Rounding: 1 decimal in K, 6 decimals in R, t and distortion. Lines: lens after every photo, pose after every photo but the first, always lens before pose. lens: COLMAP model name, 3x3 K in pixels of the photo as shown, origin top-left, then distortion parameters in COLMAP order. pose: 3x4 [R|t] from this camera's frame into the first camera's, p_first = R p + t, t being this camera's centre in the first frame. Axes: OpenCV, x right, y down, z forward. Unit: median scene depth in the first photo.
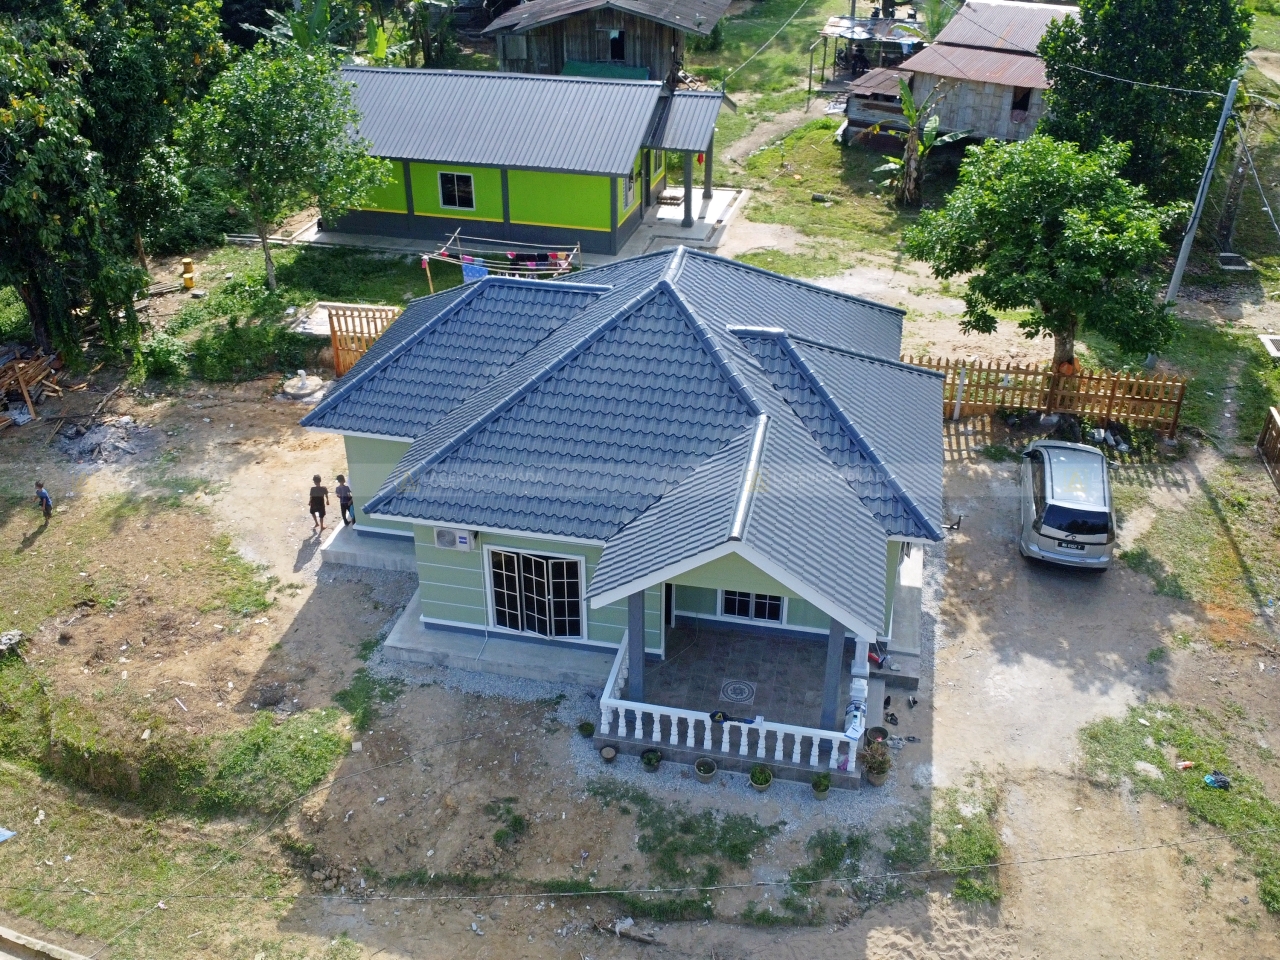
lens RADIAL K [[1235.4, 0, 607.7], [0, 1235.4, 478.4], [0, 0, 1]] dist [-0.012979, -0.039938]
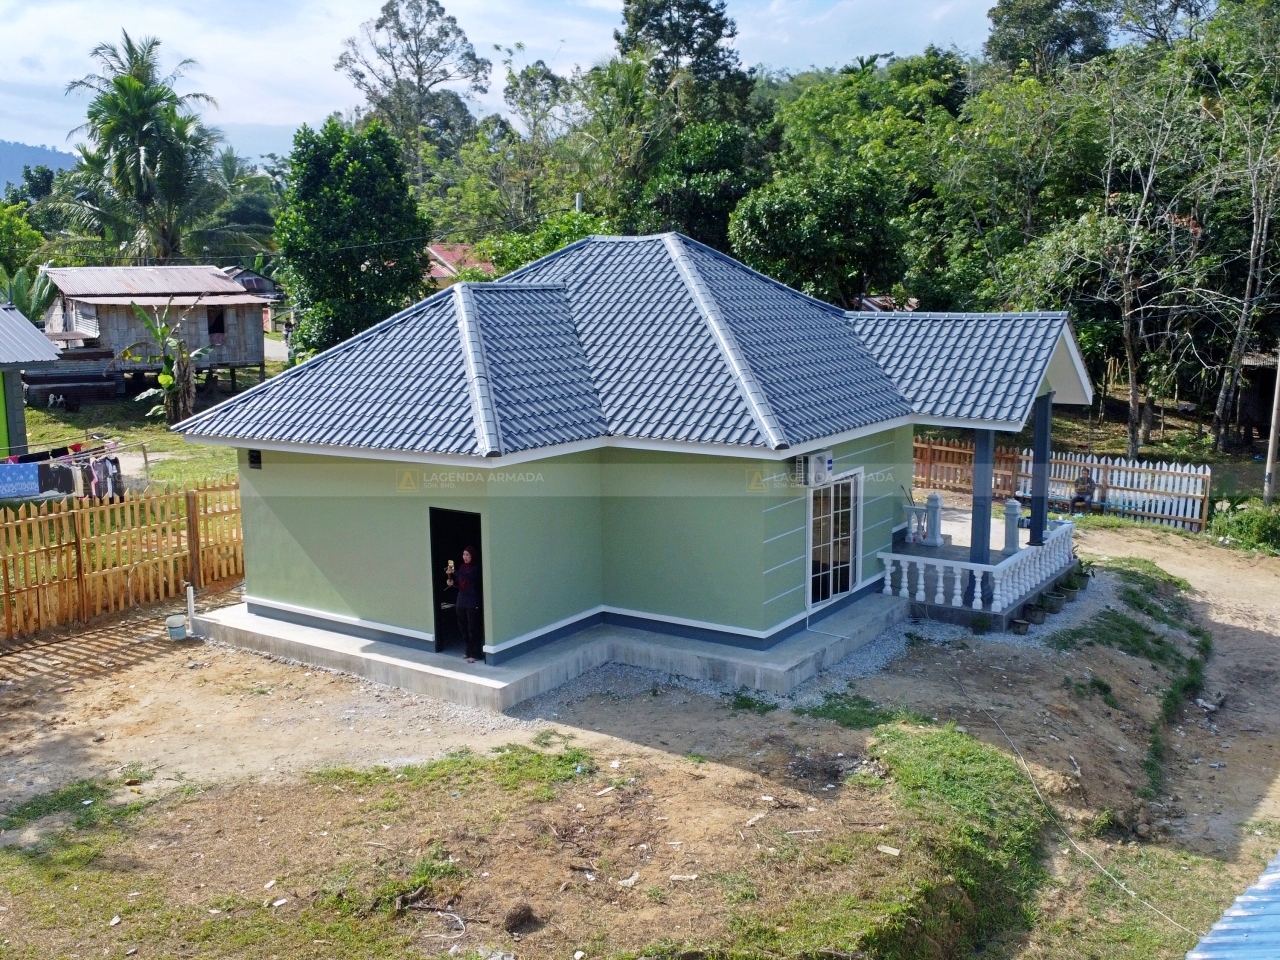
lens RADIAL K [[1235.4, 0, 607.7], [0, 1235.4, 478.4], [0, 0, 1]] dist [-0.012979, -0.039938]
pose [[0.368826, -0.135525, 0.919565, -0.925616], [0.491389, 0.868192, -0.069137, 0.044559], [-0.788989, 0.477364, 0.386807, 0.837021]]
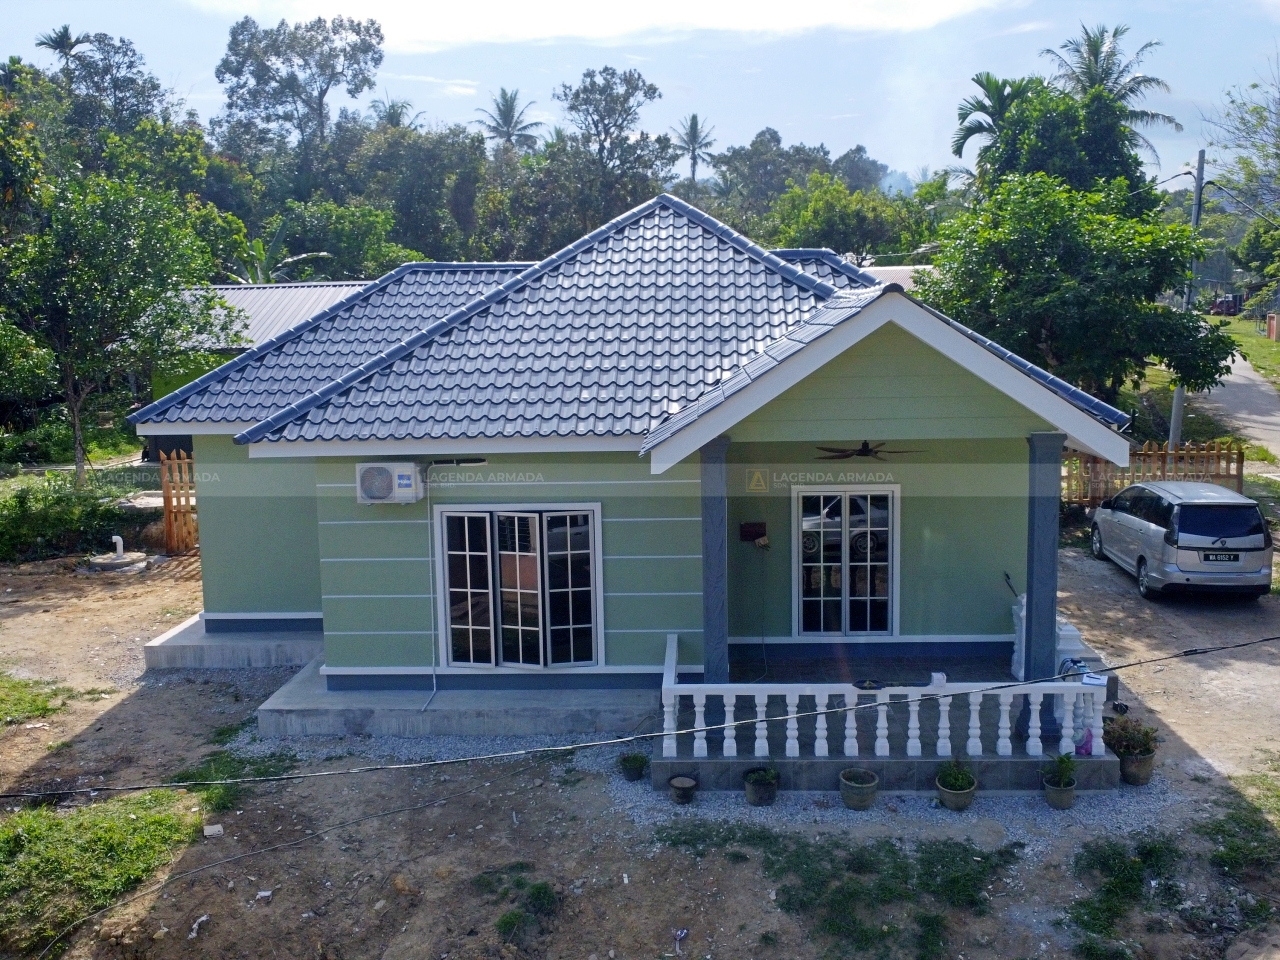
lens RADIAL K [[1232.8, 0, 662.6], [0, 1232.8, 481.5], [0, 0, 1]] dist [-0.007983, -0.050968]
pose [[0.980259, -0.027729, 0.195763, -0.114970], [0.104518, 0.913141, -0.394017, 0.316518], [-0.167834, 0.406700, 0.898013, 0.437943]]
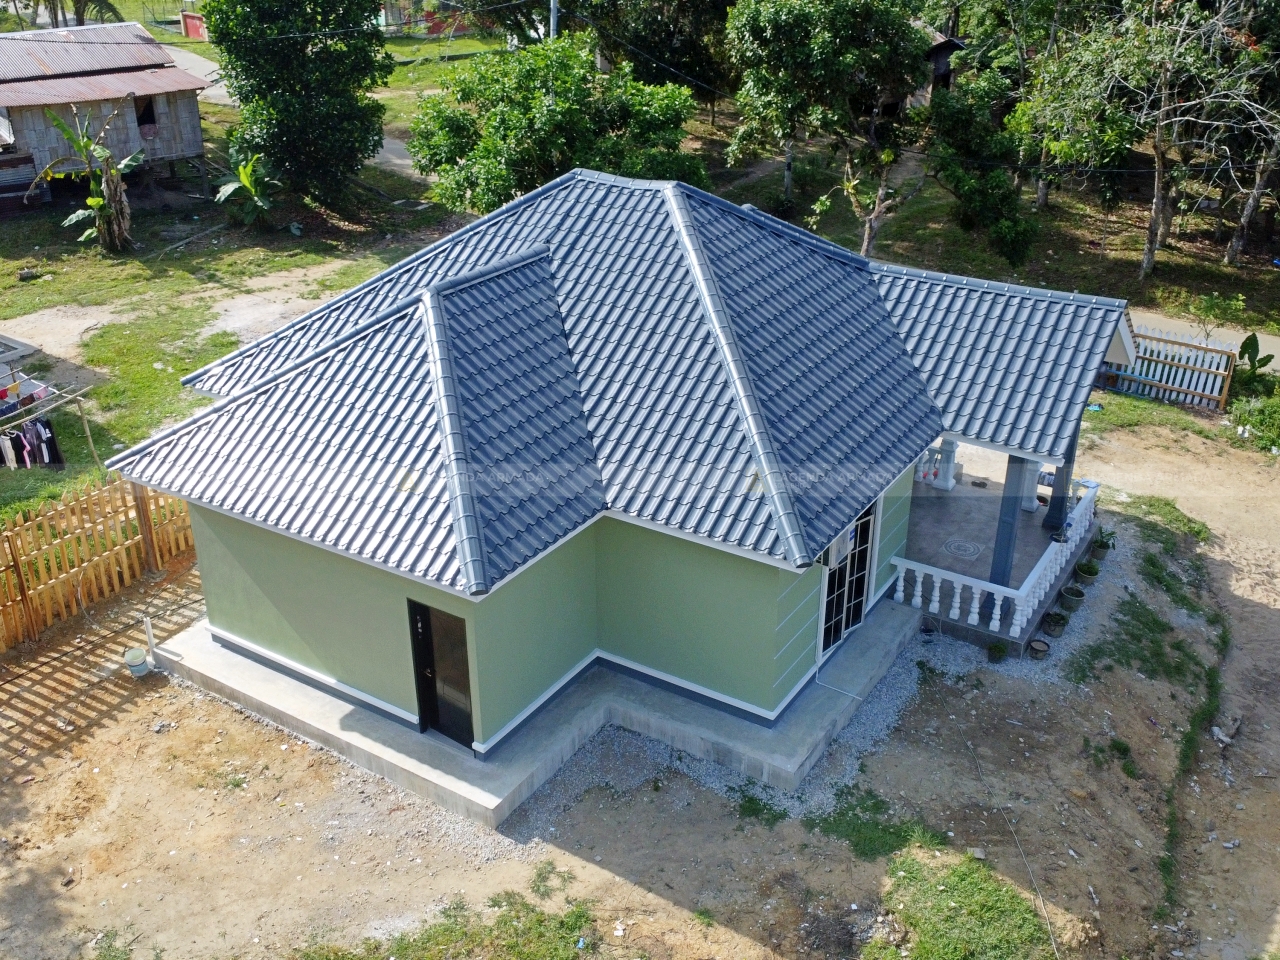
lens RADIAL K [[1235.4, 0, 607.7], [0, 1235.4, 478.4], [0, 0, 1]] dist [-0.012979, -0.039938]
pose [[0.344694, -0.399001, 0.849697, -0.778490], [0.491624, 0.847837, 0.198692, -0.191799], [-0.799683, 0.349243, 0.488403, 0.779811]]
